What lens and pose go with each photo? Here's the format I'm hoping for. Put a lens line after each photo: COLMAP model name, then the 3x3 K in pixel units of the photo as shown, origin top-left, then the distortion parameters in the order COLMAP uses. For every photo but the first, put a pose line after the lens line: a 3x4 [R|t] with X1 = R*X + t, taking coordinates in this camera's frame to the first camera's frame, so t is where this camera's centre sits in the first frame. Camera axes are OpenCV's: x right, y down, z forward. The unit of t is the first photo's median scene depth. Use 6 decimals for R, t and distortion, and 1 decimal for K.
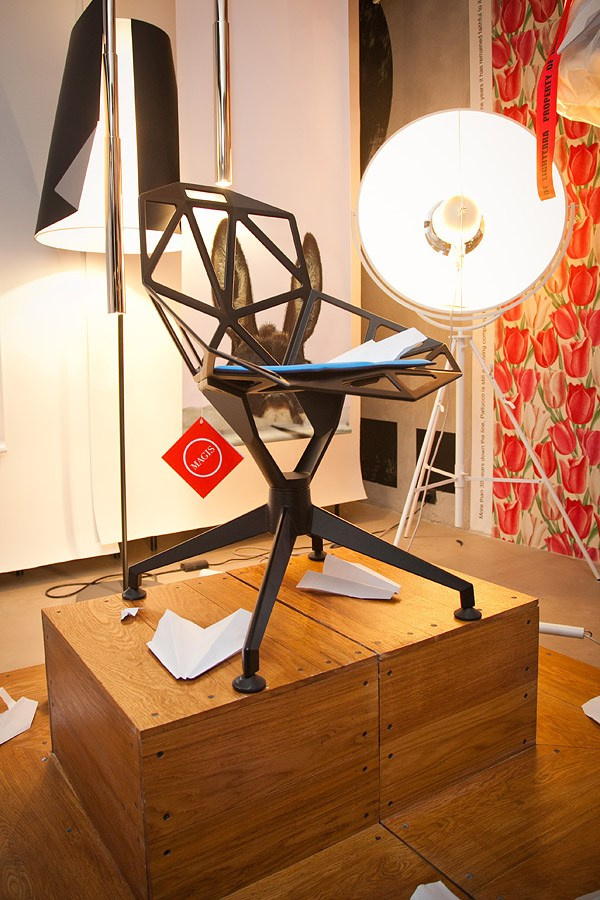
lens RADIAL K [[731.6, 0, 300.0], [0, 731.6, 450.0], [0, 0, 1]] dist [0.007666, 0.001156]
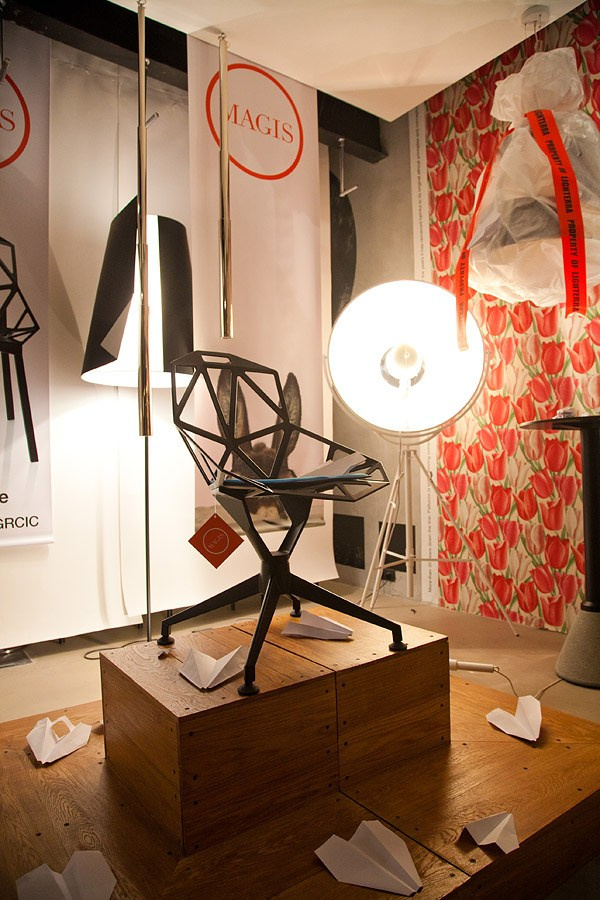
lens RADIAL K [[789.3, 0, 300.0], [0, 789.3, 450.0], [0, 0, 1]] dist [-0.143550, -0.000207]
pose [[0.999925, -0.011557, 0.004092, 0.021629], [0.011984, 0.991829, -0.127014, 0.020832], [-0.002590, 0.127053, 0.991892, -0.398646]]
